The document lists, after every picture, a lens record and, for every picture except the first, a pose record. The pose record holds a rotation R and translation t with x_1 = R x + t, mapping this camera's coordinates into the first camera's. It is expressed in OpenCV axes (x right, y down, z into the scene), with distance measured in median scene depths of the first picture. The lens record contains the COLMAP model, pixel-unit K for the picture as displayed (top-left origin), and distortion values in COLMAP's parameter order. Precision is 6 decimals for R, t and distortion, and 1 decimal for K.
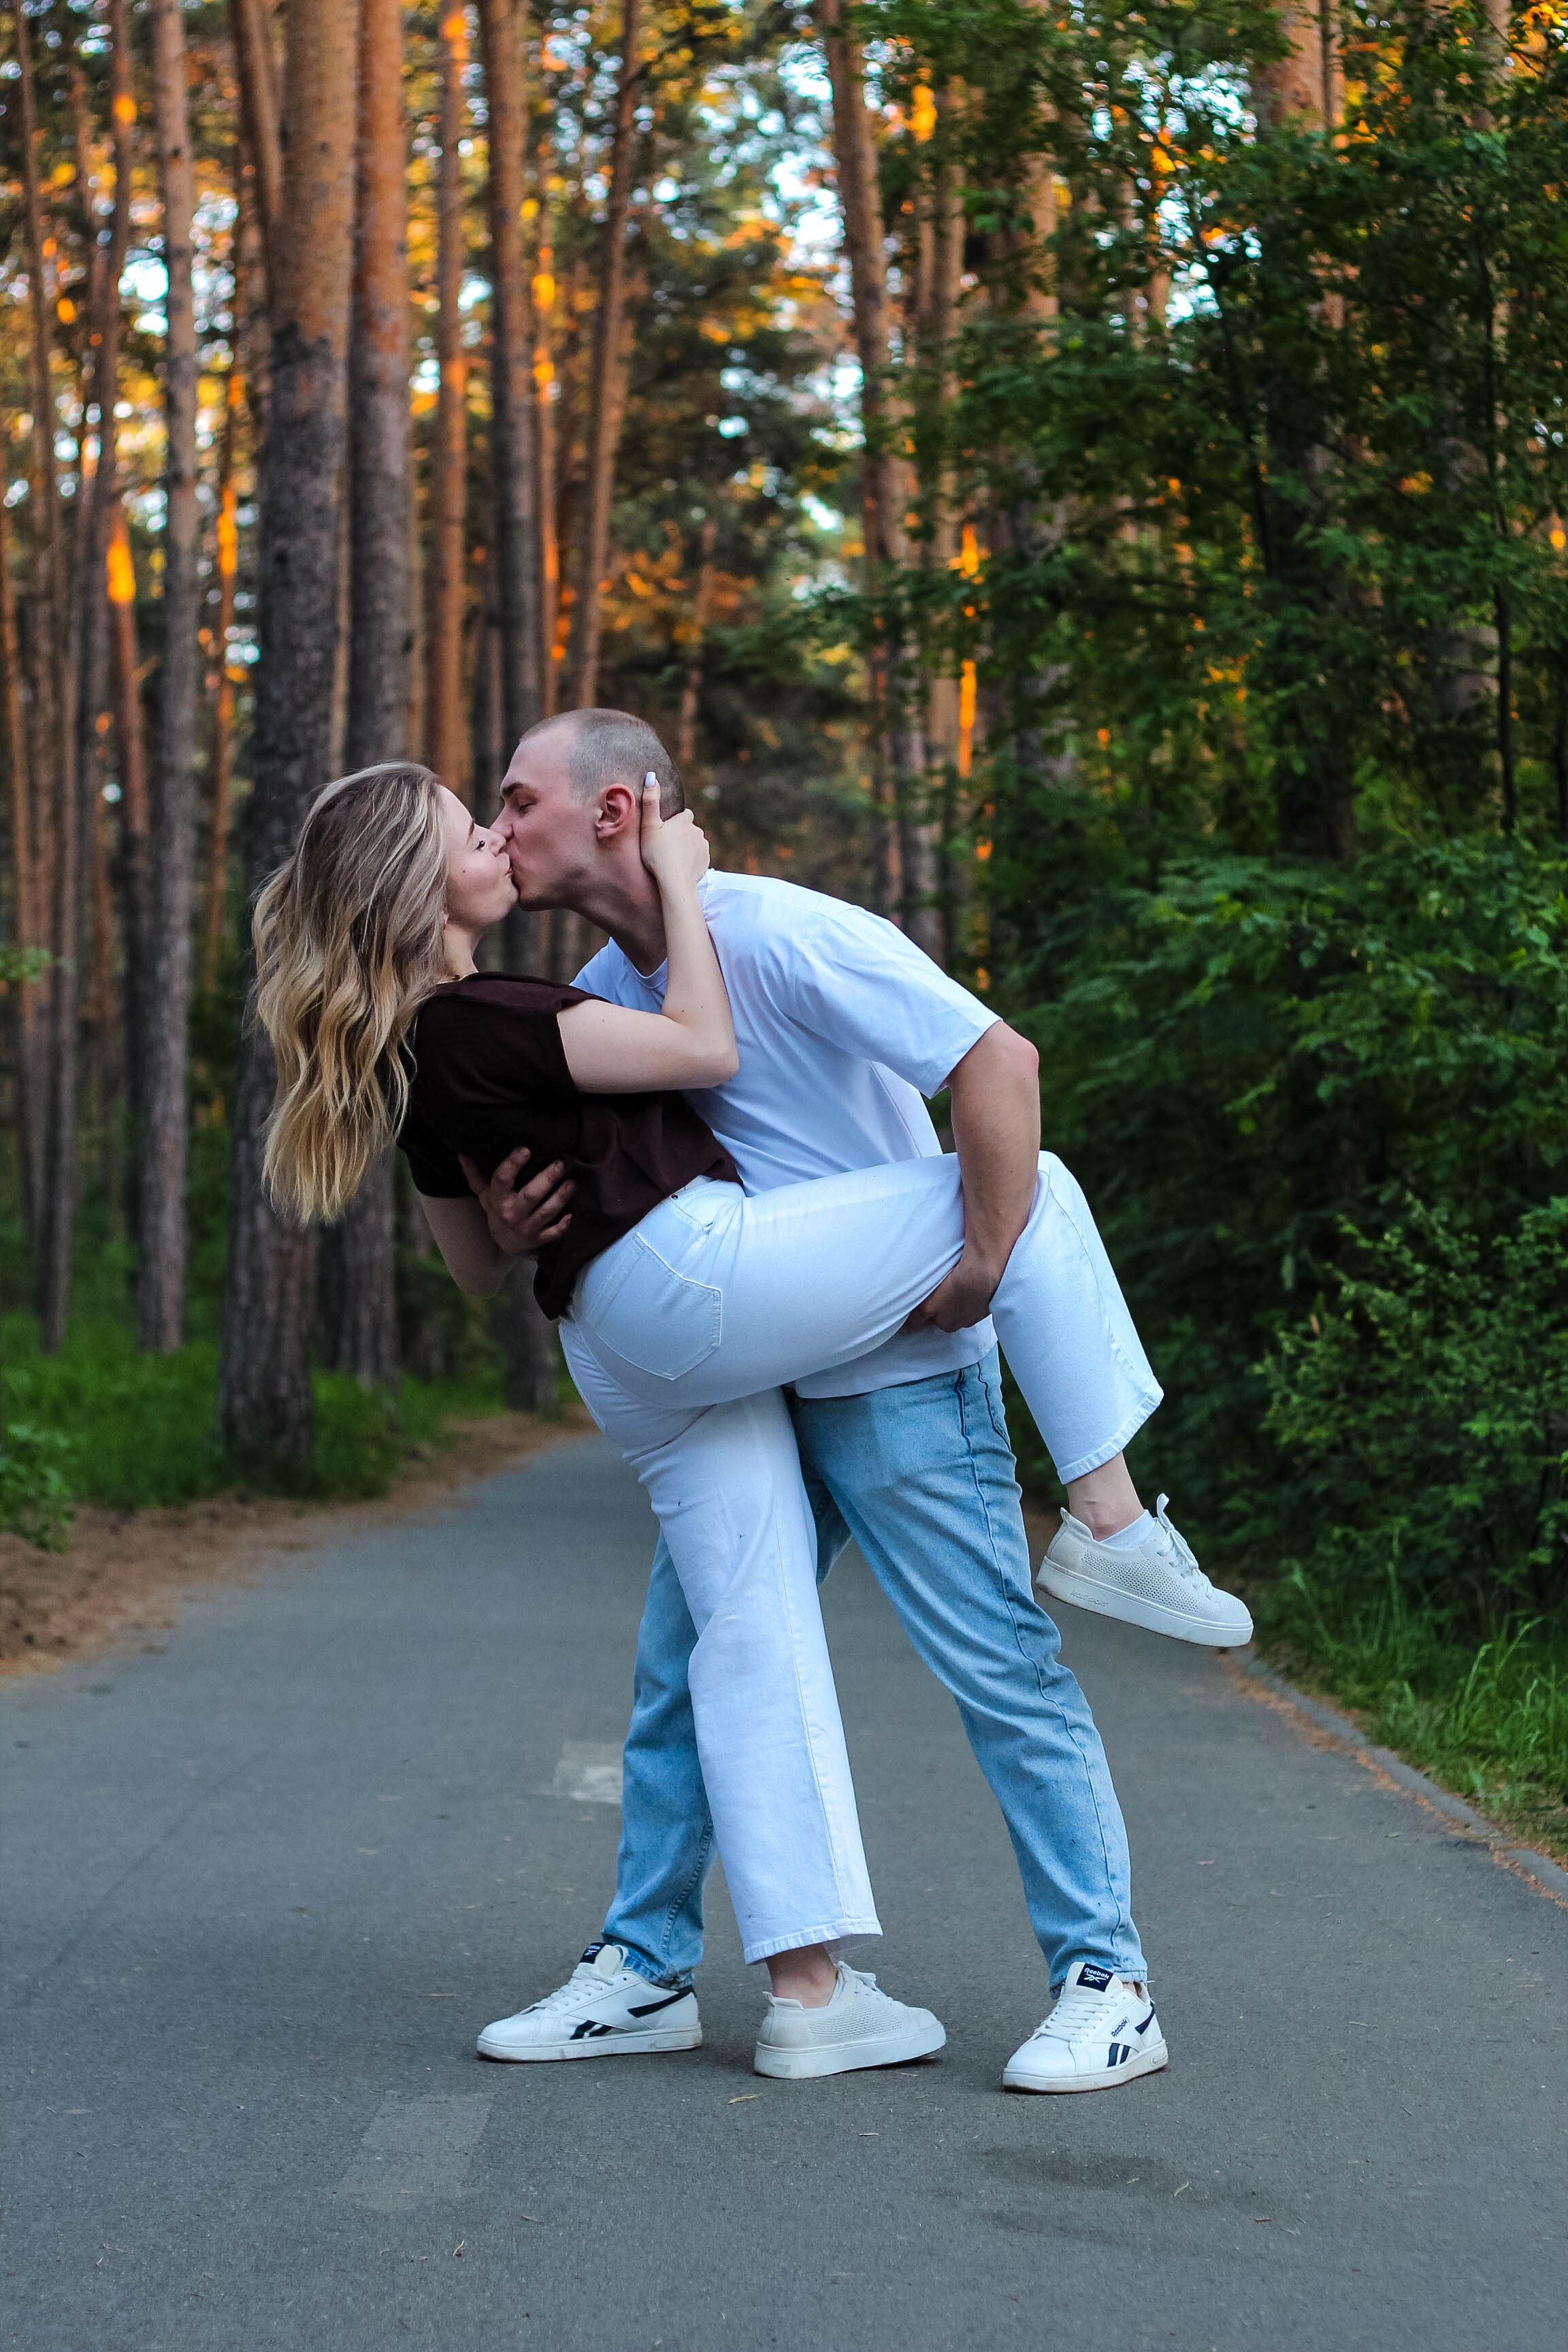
lens RADIAL K [[5398.7, 0, 776.9], [0, 5398.7, 1175.5], [0, 0, 1]] dist [-0.081721, 0.000000]
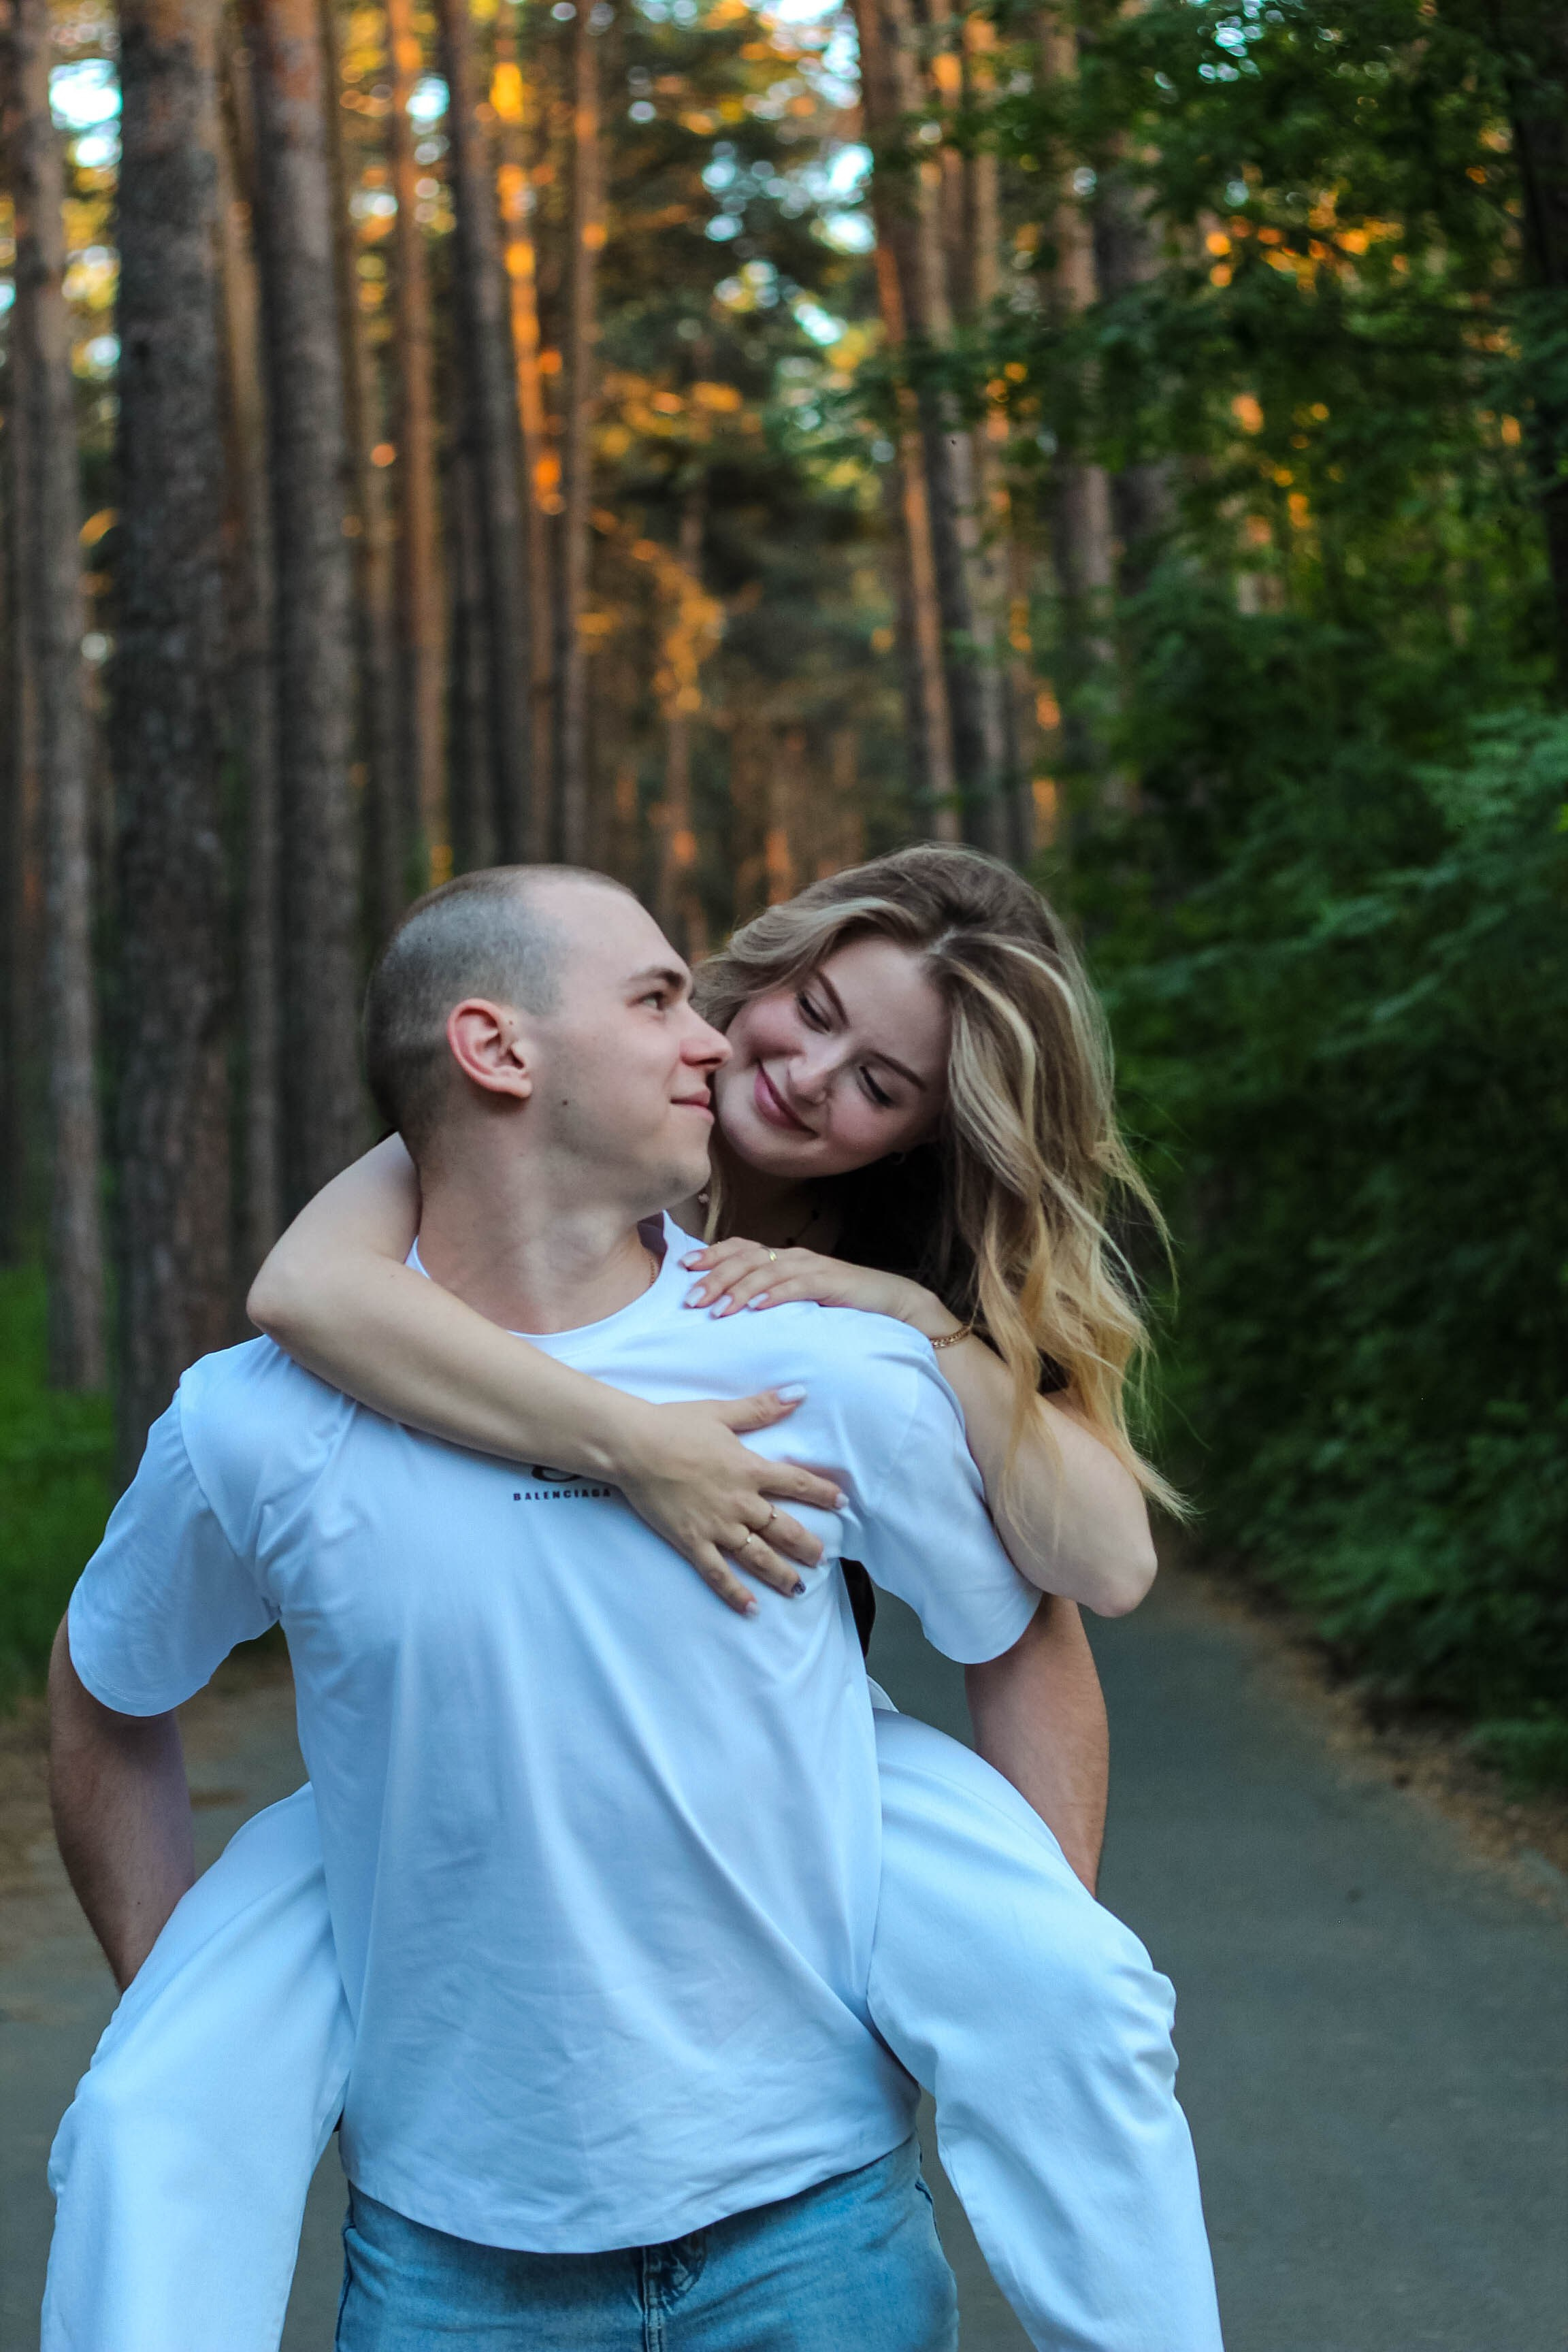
lens RADIAL K [[5398.7, 0, 787.9], [0, 5398.7, 1175.3], [0, 0, 1]] dist [-0.081721, 0.000000]
pose [[0.998587, -0.053039, -0.003281, -0.003774], [0.053116, 0.998096, 0.031339, -0.009496], [0.001613, -0.031469, 0.999503, 0.118528]]
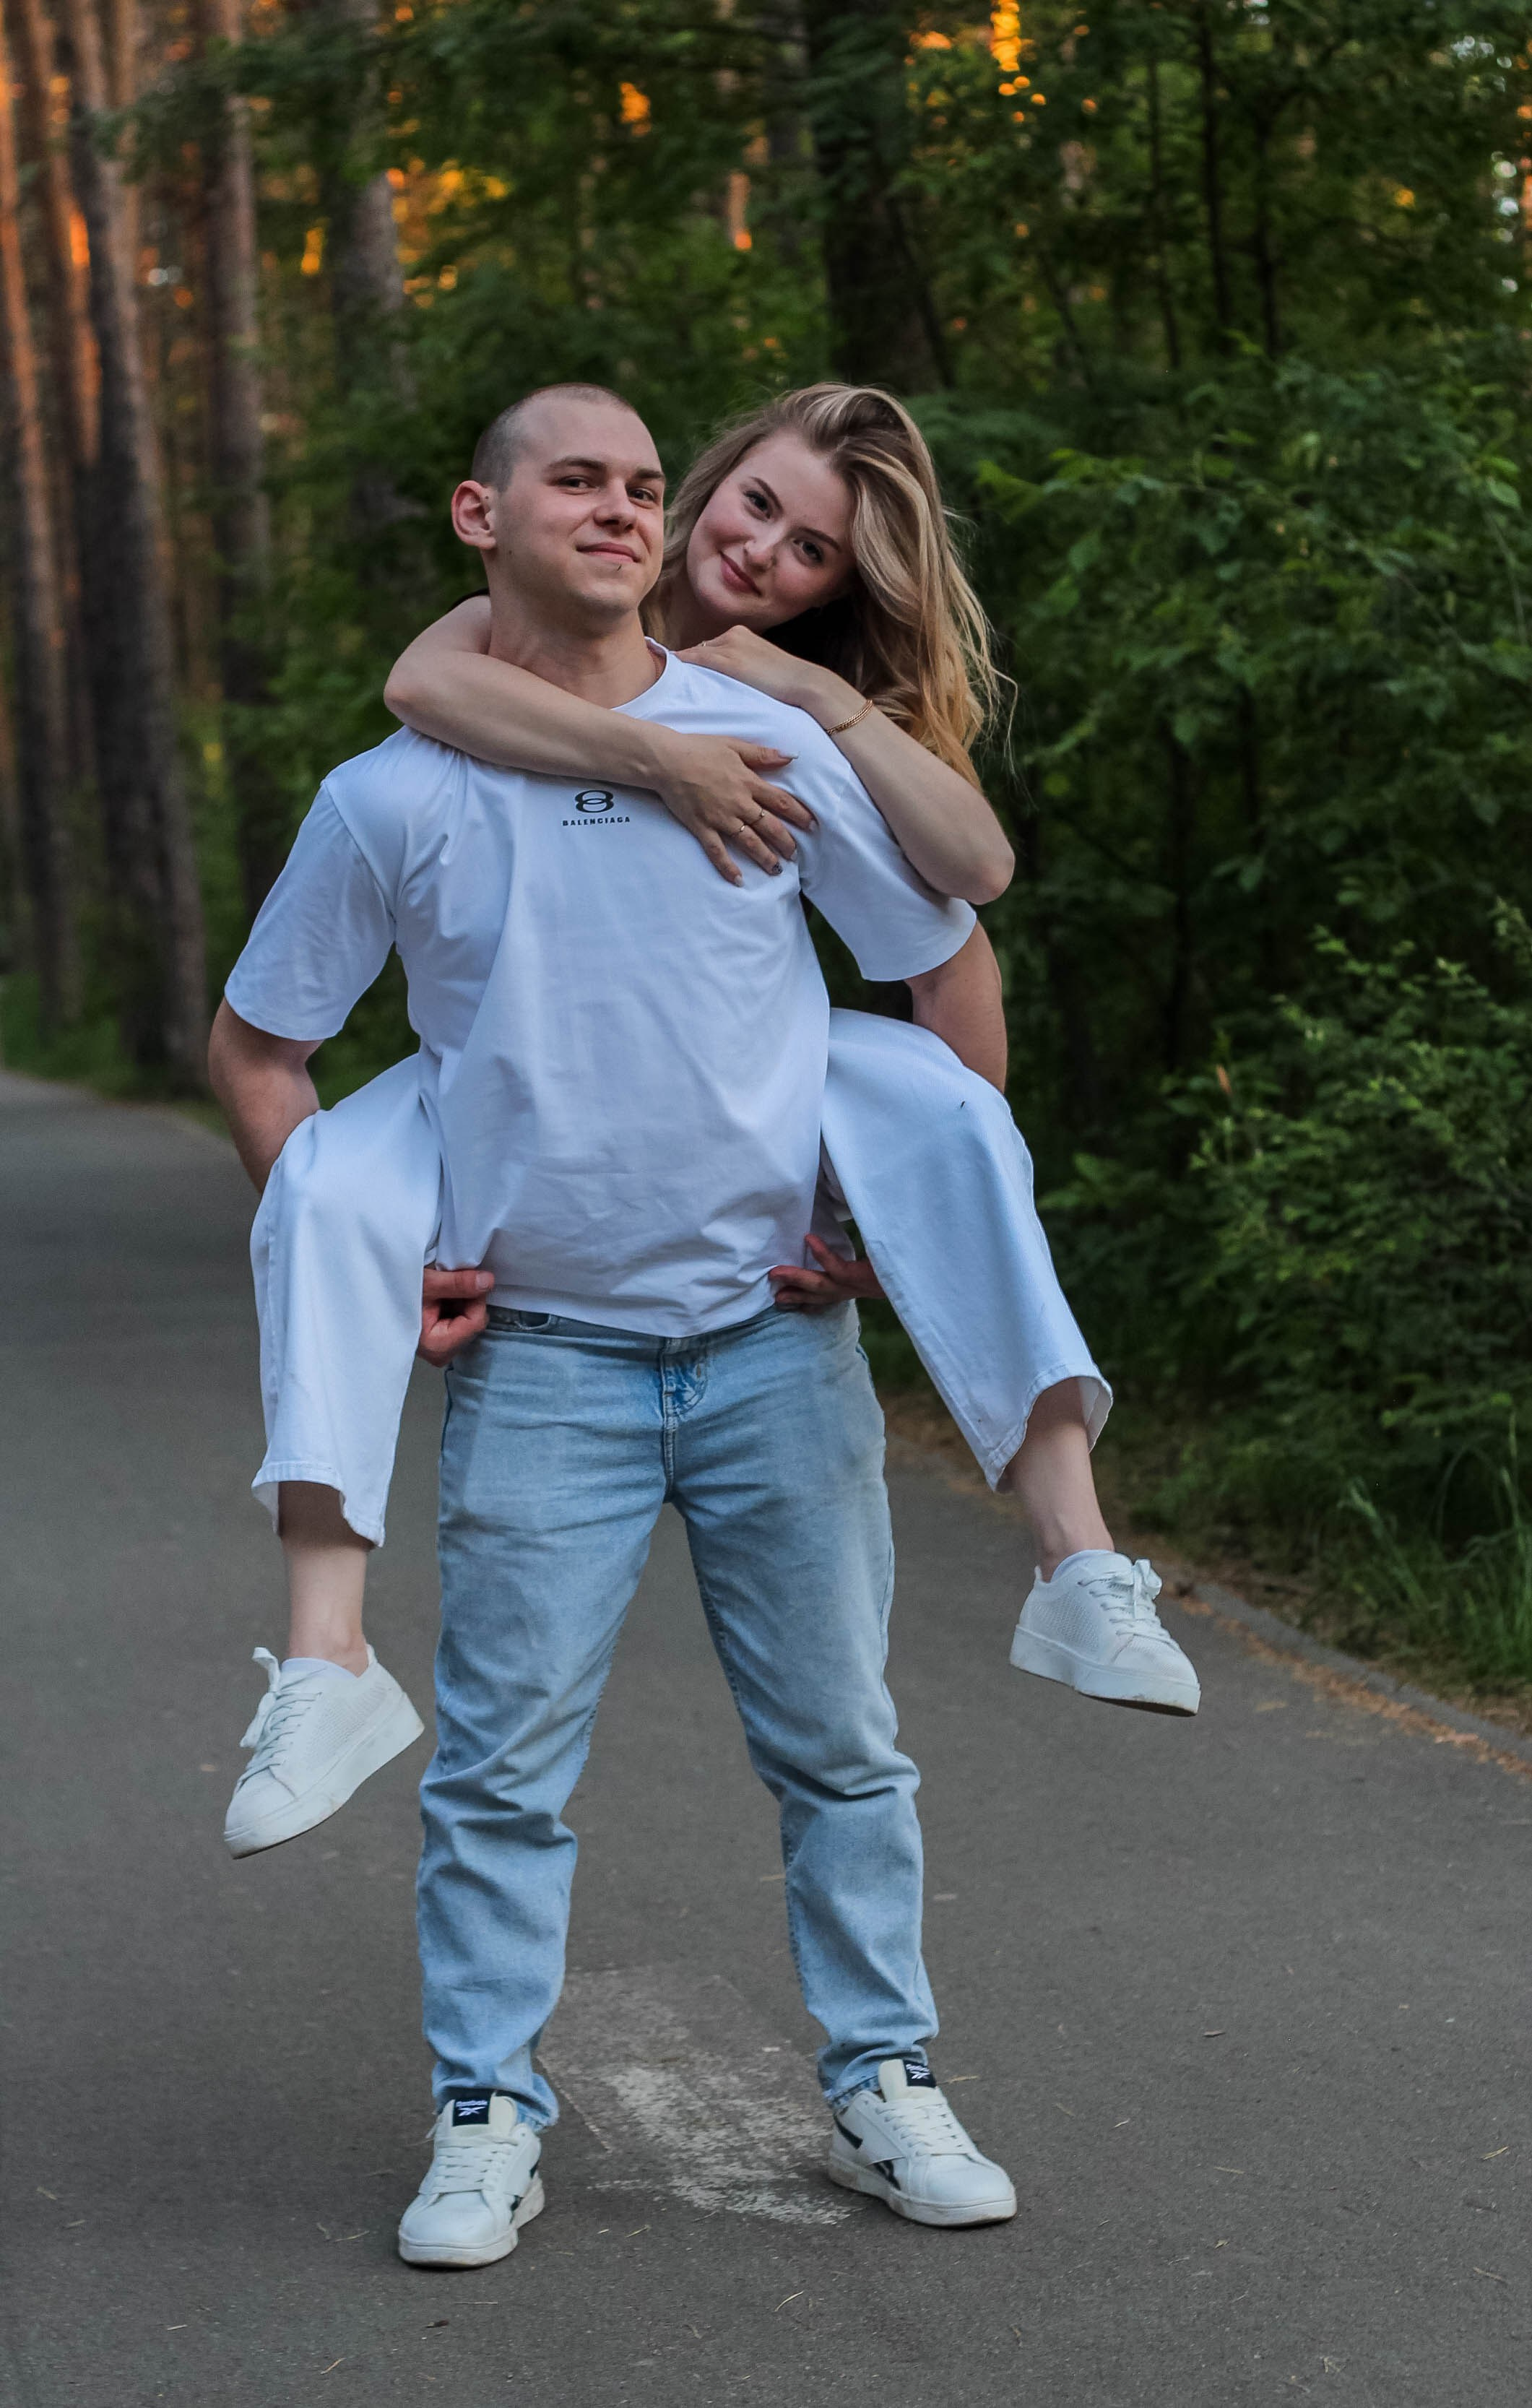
lens RADIAL K [[5778.5, 0, 767.4], [0, 5778.5, 1202.8], [0, 0, 1]] dist [-0.117031, 0.000000]
pose [[0.984742, -0.058492, 0.163897, -0.021967], [0.045752, 0.995707, 0.080460, -0.005160], [-0.167900, -0.071734, 0.983191, 0.084591]]
